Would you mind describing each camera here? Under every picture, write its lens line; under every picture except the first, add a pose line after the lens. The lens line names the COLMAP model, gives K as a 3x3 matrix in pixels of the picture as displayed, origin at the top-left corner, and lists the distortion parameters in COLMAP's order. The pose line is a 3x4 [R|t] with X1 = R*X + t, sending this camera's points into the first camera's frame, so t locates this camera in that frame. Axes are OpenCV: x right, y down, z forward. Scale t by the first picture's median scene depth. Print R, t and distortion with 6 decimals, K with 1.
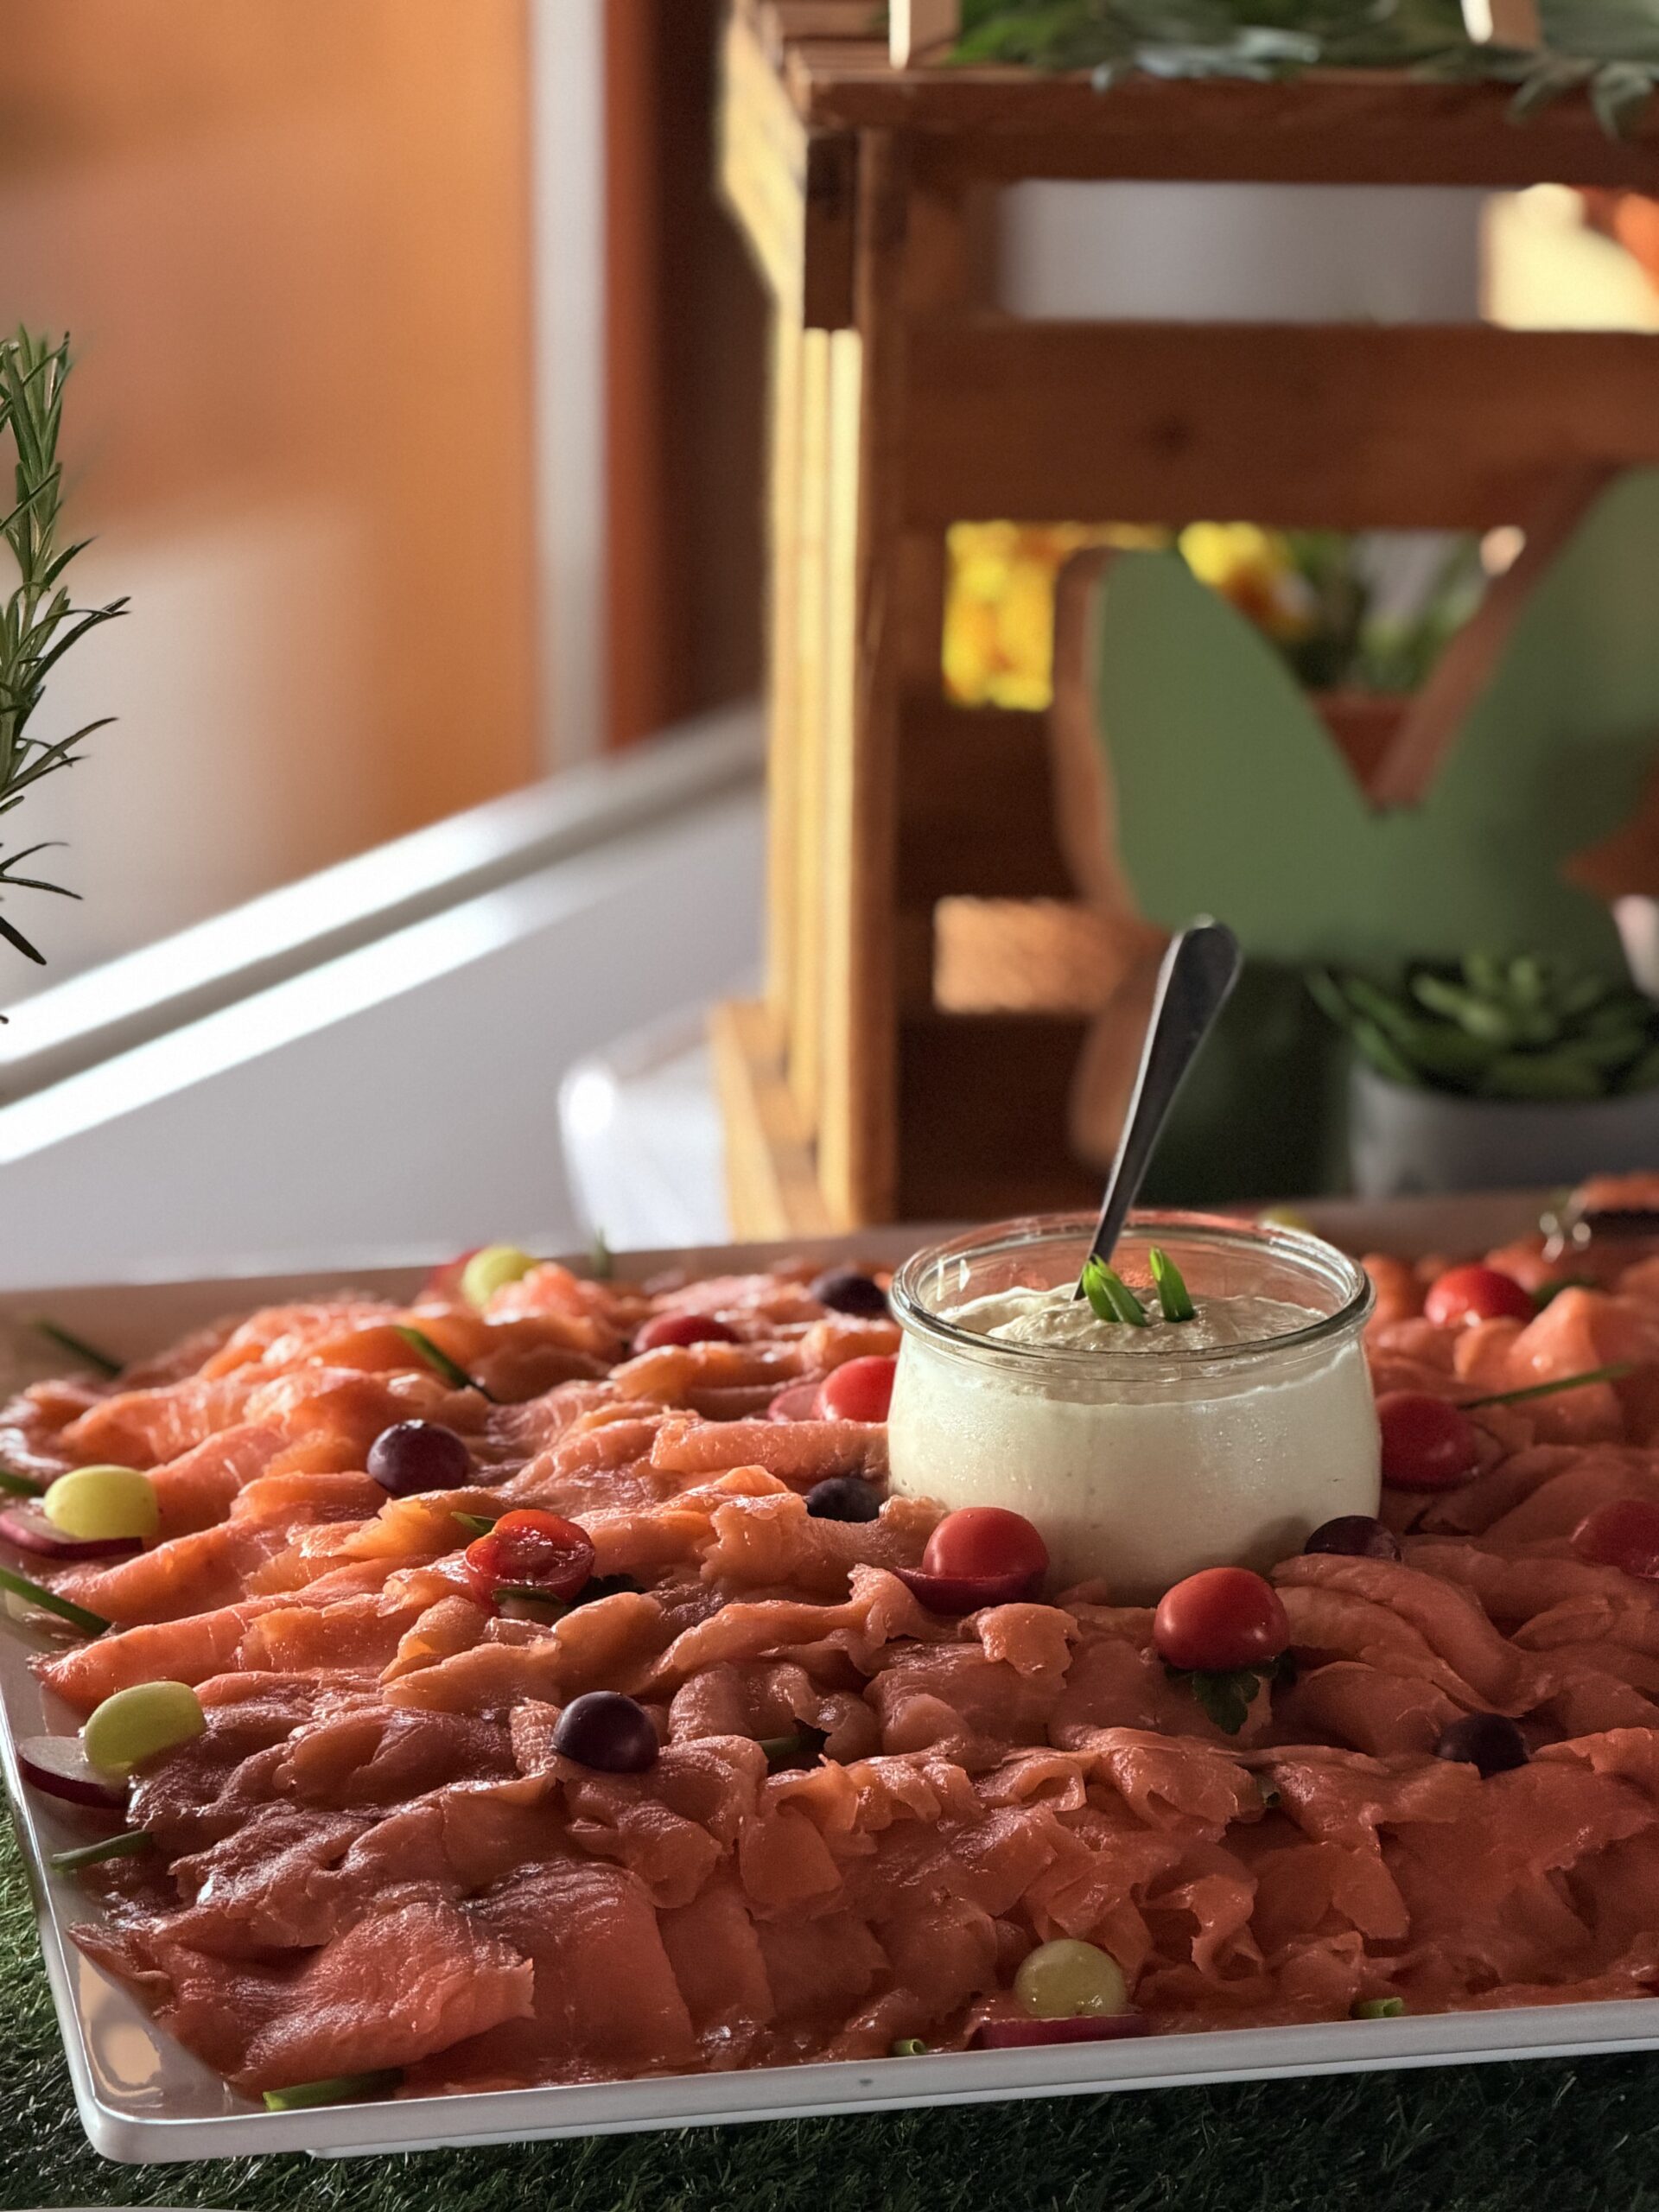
lens RADIAL K [[8028.2, 0, 832.4], [0, 8028.2, 1106.8], [0, 0, 1]] dist [0.108555, 0.000000]
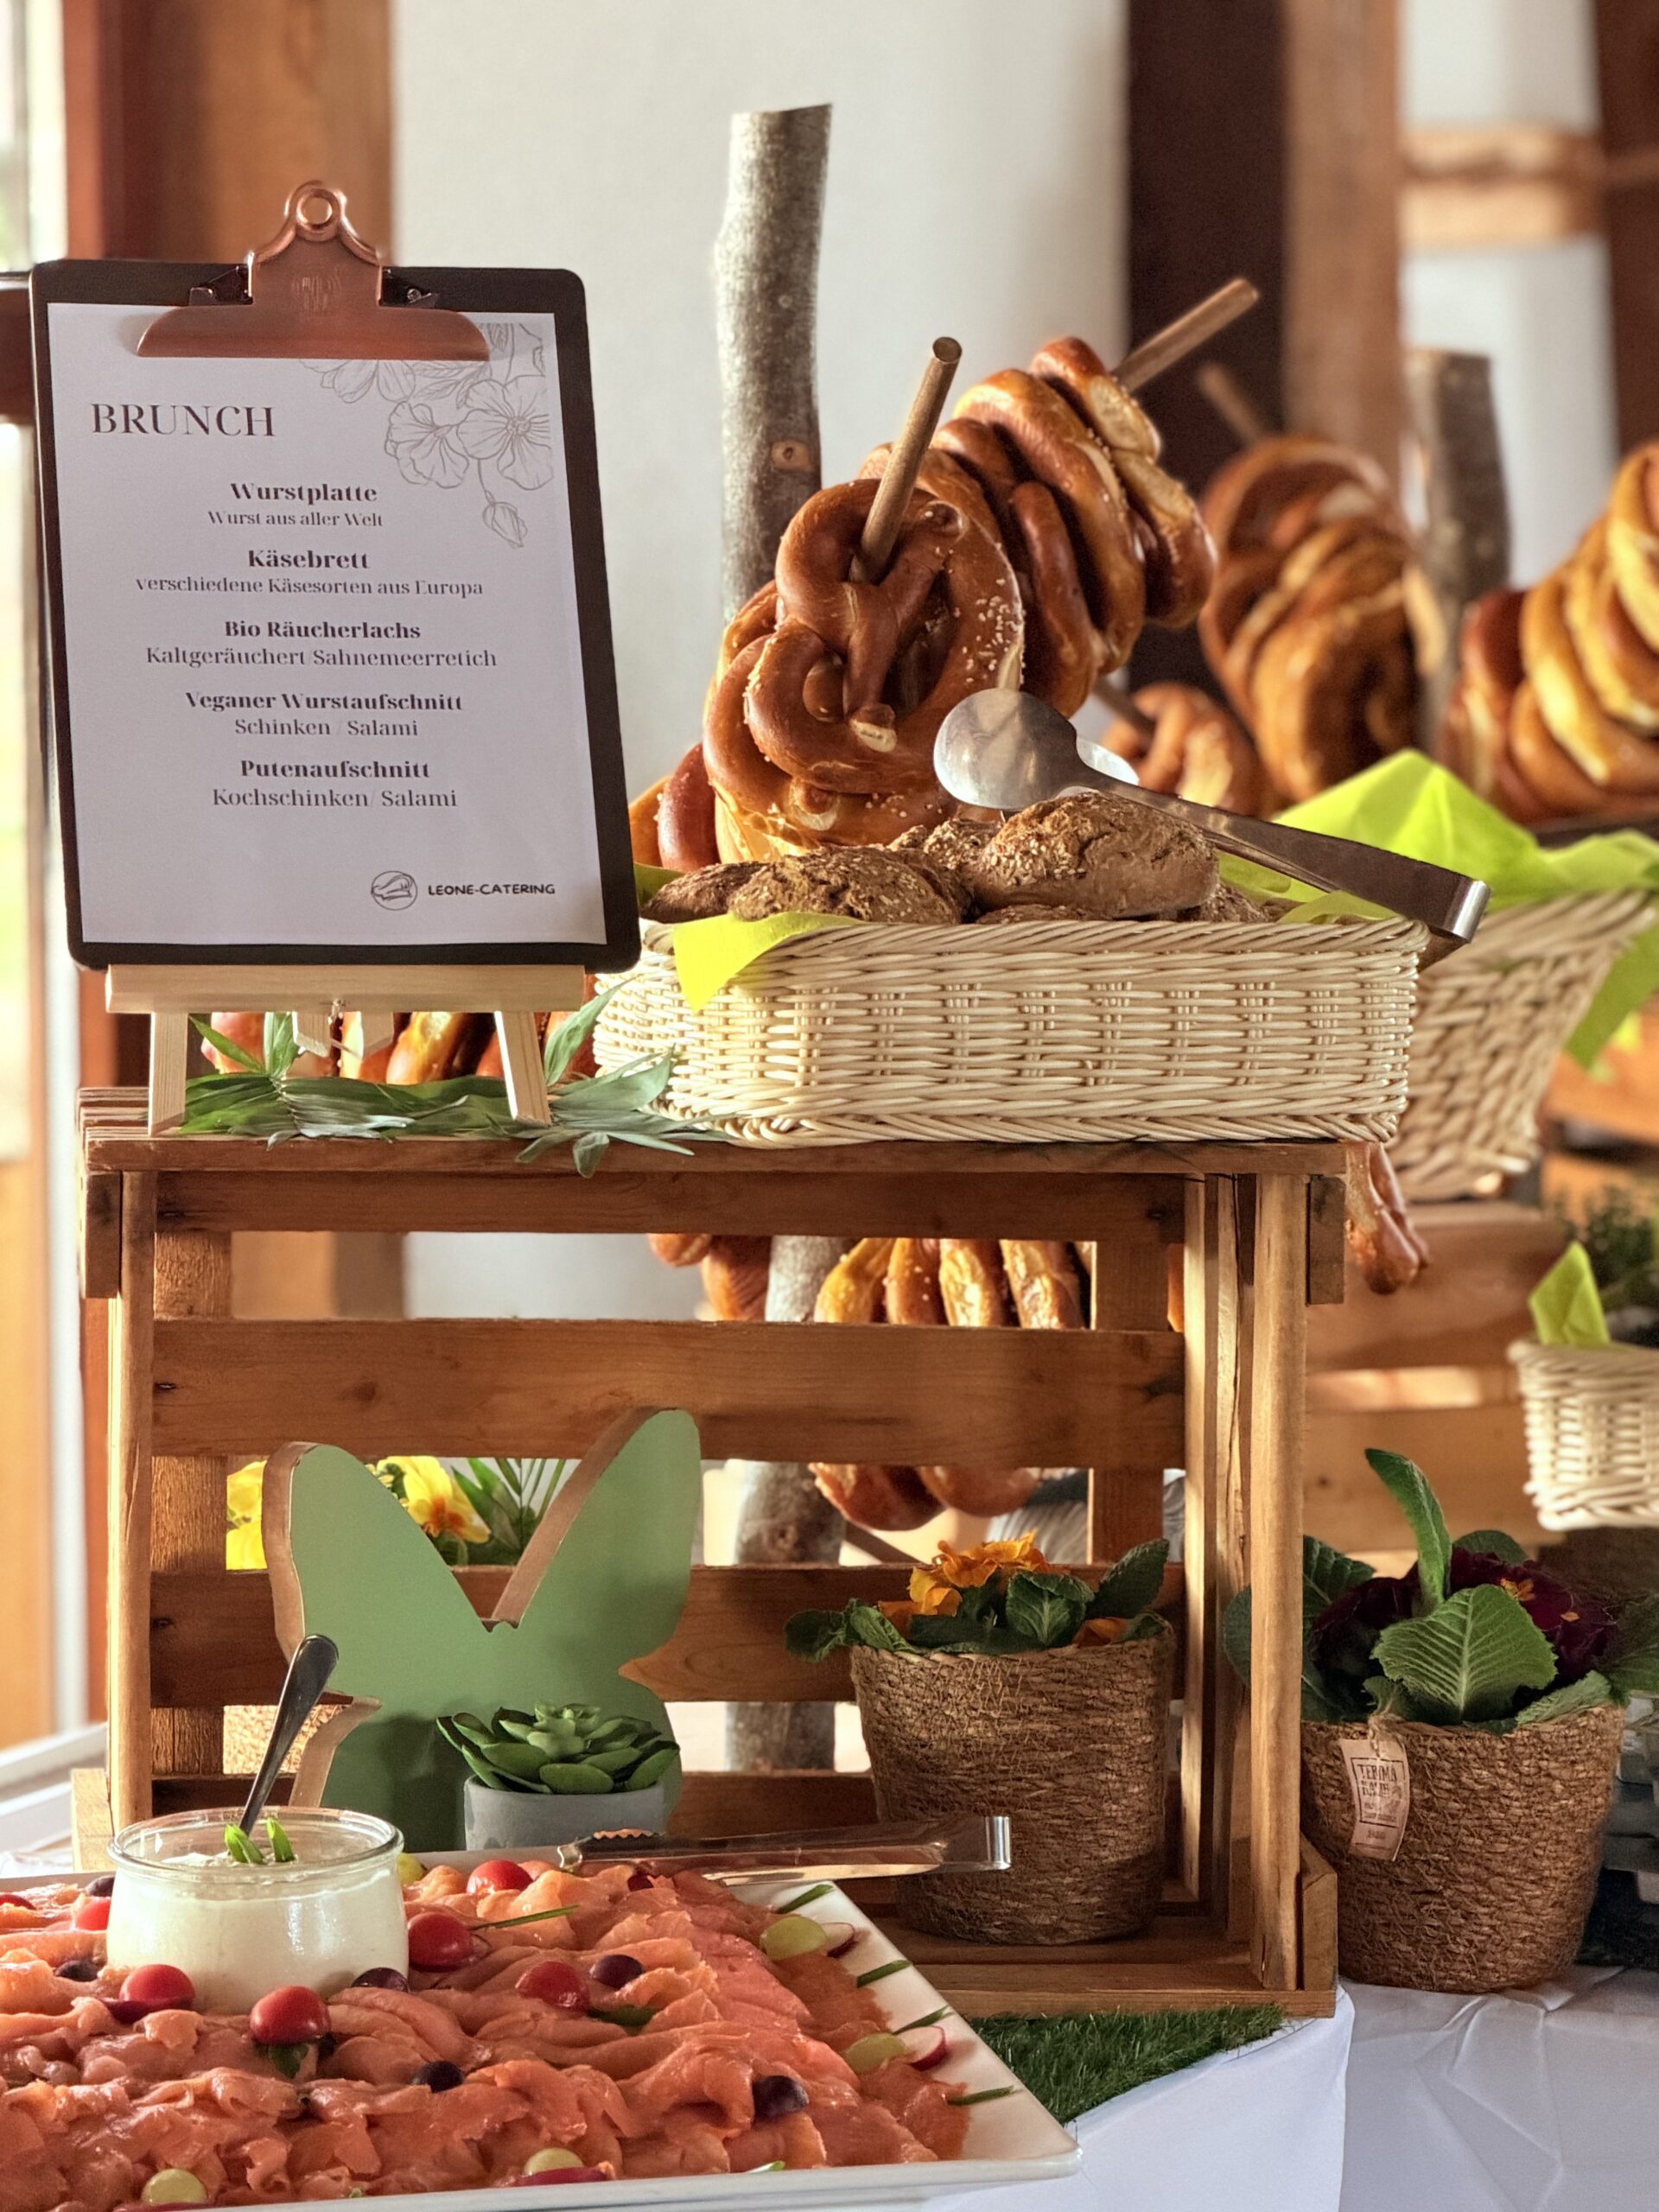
lens RADIAL K [[8028.2, 0, 827.9], [0, 8028.2, 1104.0], [0, 0, 1]] dist [0.108555, 0.000000]
pose [[0.999603, -0.008299, 0.026912, 0.117021], [0.012803, 0.985054, -0.171767, 0.165895], [-0.025084, 0.172043, 0.984770, -0.686413]]
